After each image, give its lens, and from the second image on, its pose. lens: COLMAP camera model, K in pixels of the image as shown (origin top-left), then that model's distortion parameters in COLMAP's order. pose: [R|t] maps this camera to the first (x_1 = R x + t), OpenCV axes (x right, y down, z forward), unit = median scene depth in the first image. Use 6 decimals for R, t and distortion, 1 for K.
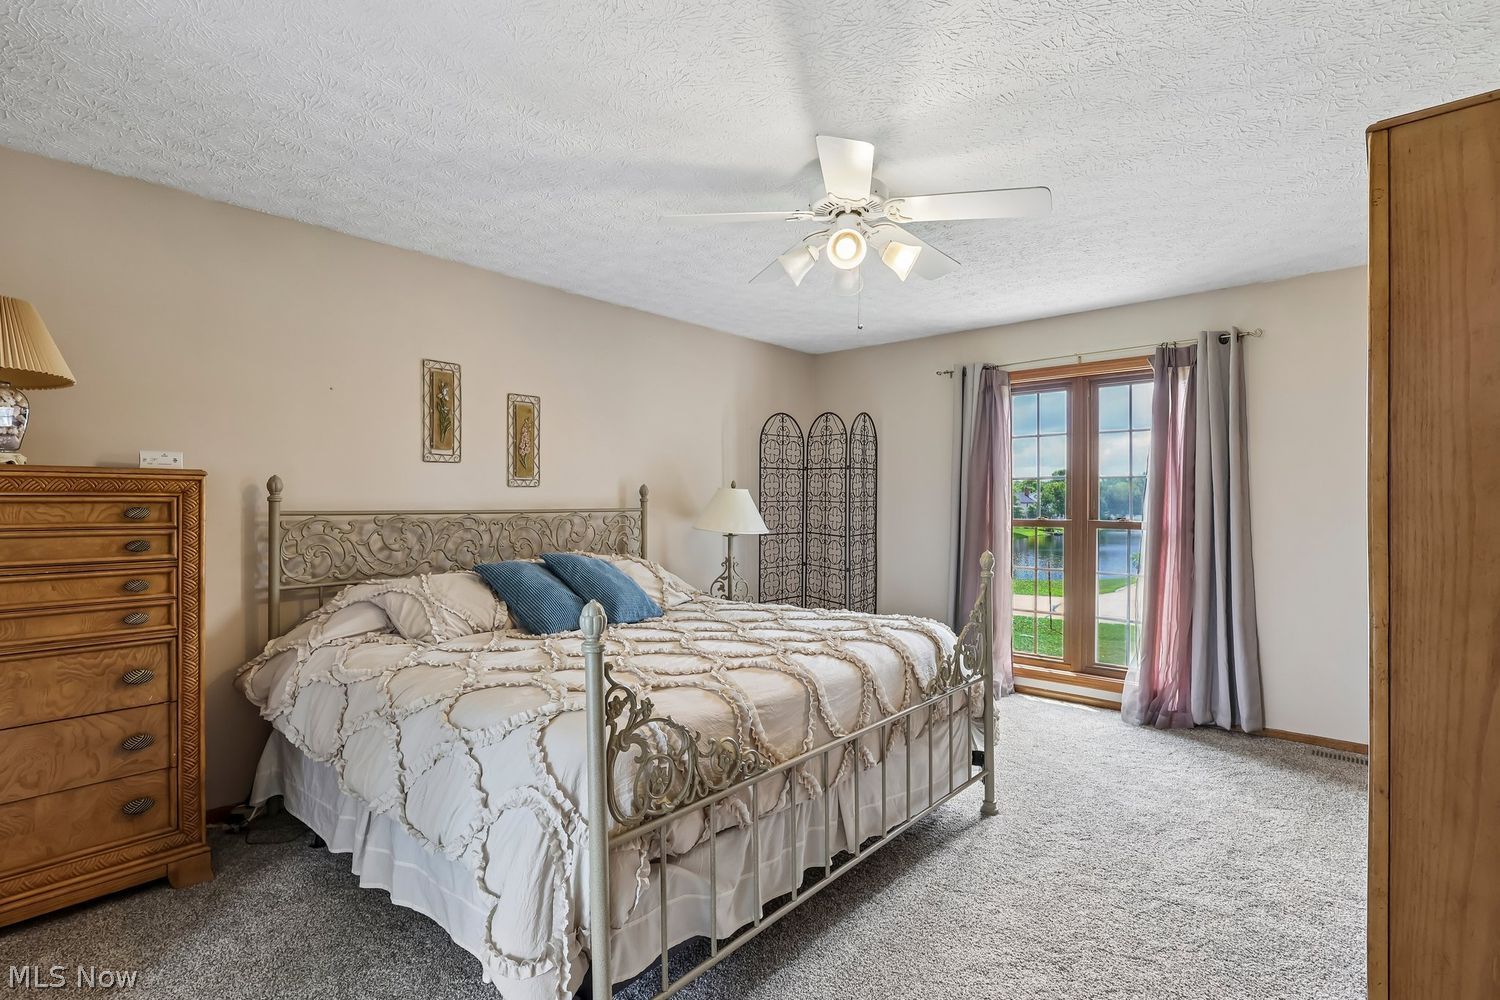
lens RADIAL K [[716.0, 0, 752.7], [0, 716.0, 502.6], [0, 0, 1]] dist [0.001051, 0.001276]
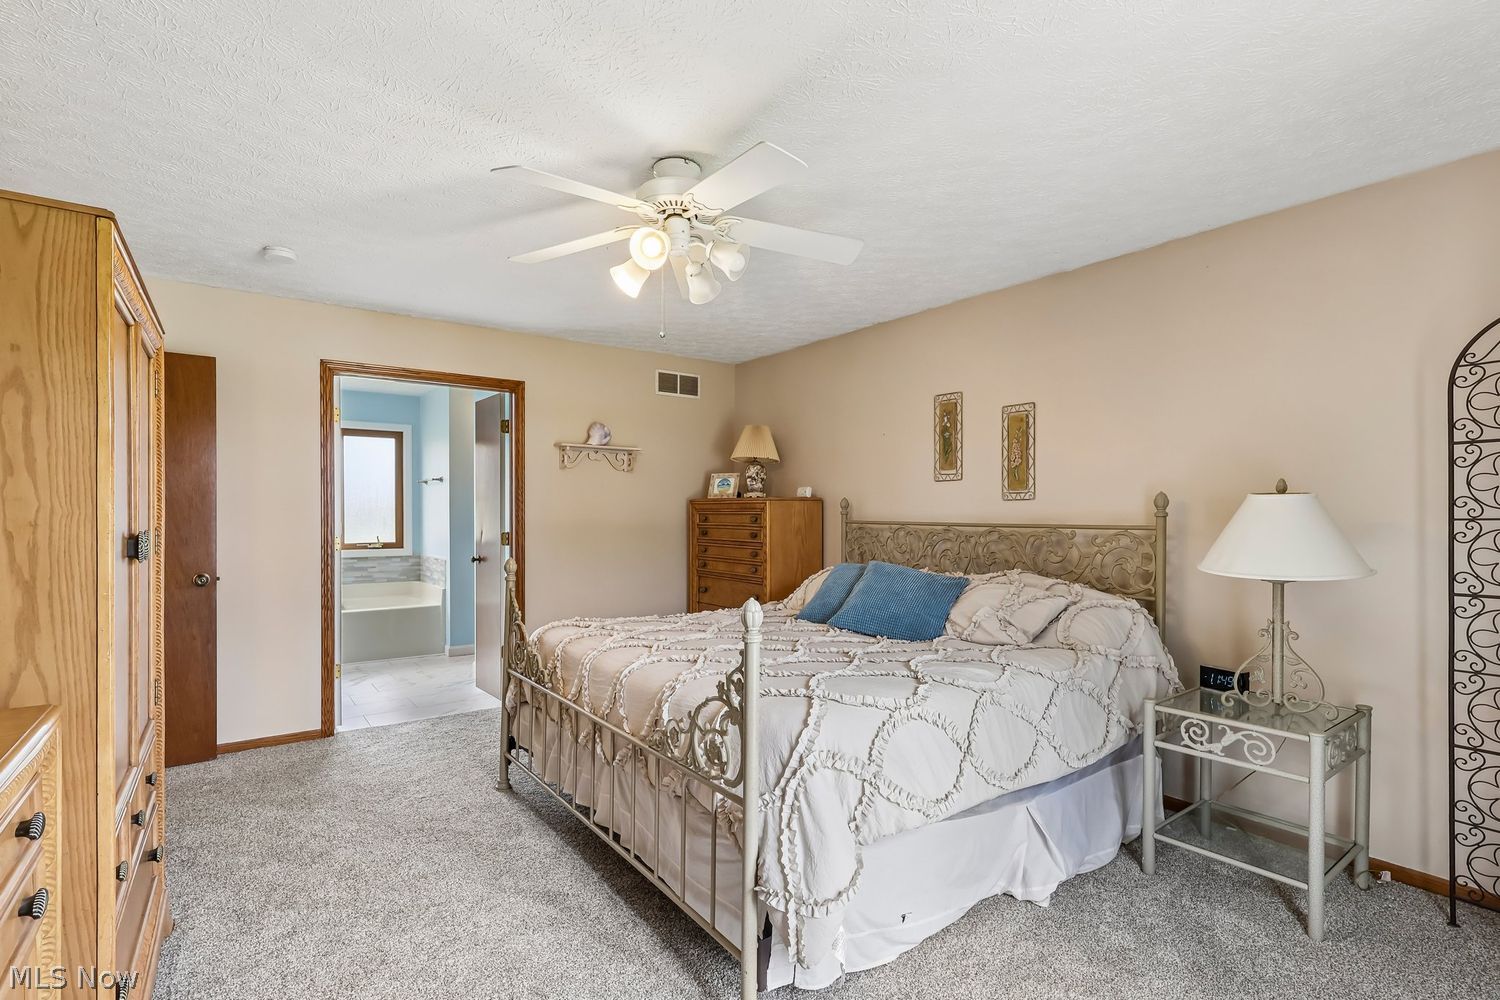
lens RADIAL K [[716.0, 0, 749.4], [0, 716.0, 510.8], [0, 0, 1]] dist [0.001051, 0.001276]
pose [[-0.229101, -0.003994, -0.973394, 0.742744], [-0.008235, 0.999964, -0.002165, -0.003005], [0.973368, 0.007520, -0.229126, 0.930824]]
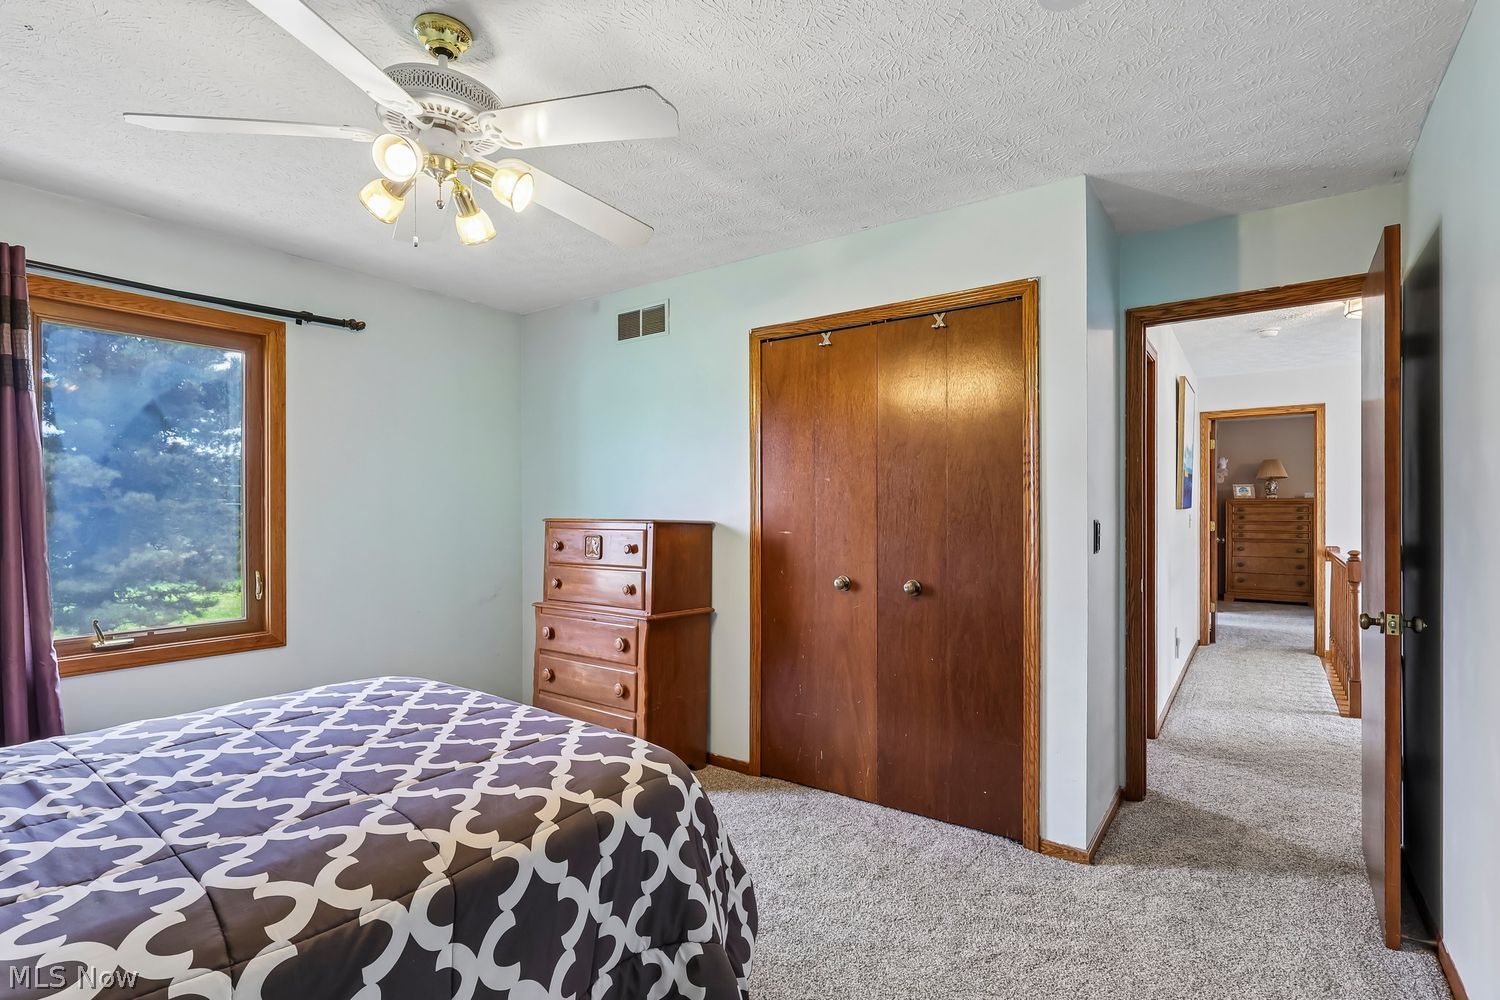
lens RADIAL K [[716.0, 0, 747.6], [0, 716.0, 506.2], [0, 0, 1]] dist [0.001051, 0.001276]
pose [[0.100883, -0.006042, -0.994880, 1.812485], [-0.010919, 0.999915, -0.007180, 0.038122], [0.994838, 0.011588, 0.100809, -1.596816]]
